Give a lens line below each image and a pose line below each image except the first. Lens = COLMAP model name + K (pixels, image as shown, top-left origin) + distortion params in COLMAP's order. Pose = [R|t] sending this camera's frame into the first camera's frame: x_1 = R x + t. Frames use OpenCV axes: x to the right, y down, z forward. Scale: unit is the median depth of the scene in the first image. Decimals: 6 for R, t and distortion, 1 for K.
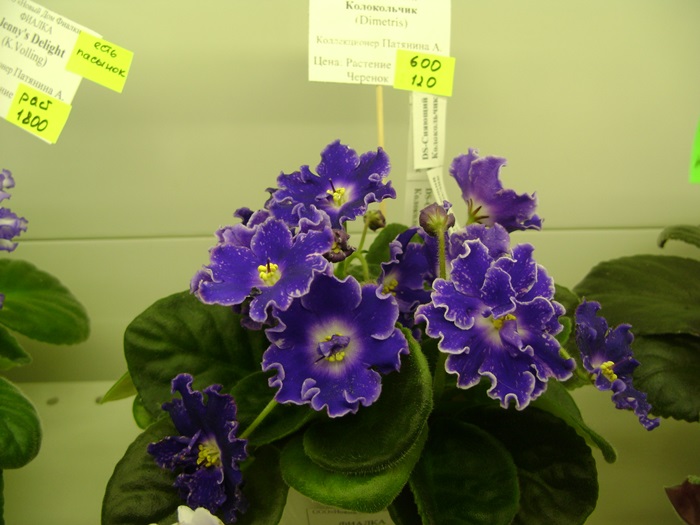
lens RADIAL K [[805.3, 0, 350.0], [0, 805.3, 262.5], [0, 0, 1]] dist [-0.228924, 0.230664]
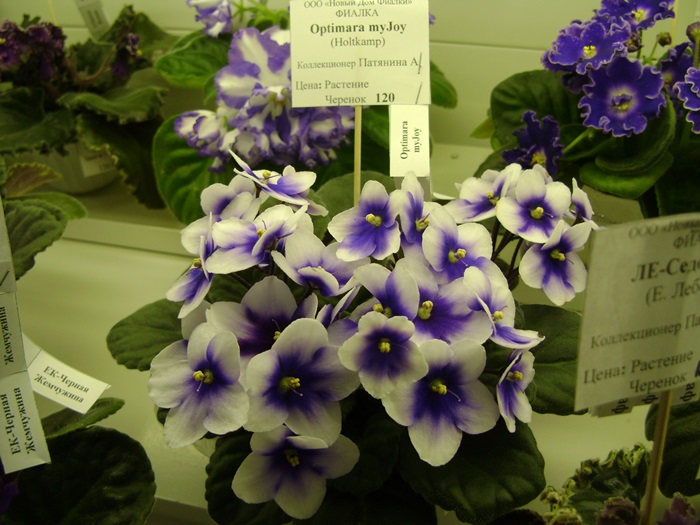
lens RADIAL K [[805.3, 0, 350.0], [0, 805.3, 262.5], [0, 0, 1]] dist [-0.228924, 0.230664]
pose [[0.923119, 0.164221, -0.347683, 0.078909], [-0.099451, 0.975413, 0.196669, 0.172339], [0.371432, -0.146972, 0.916754, -0.777066]]
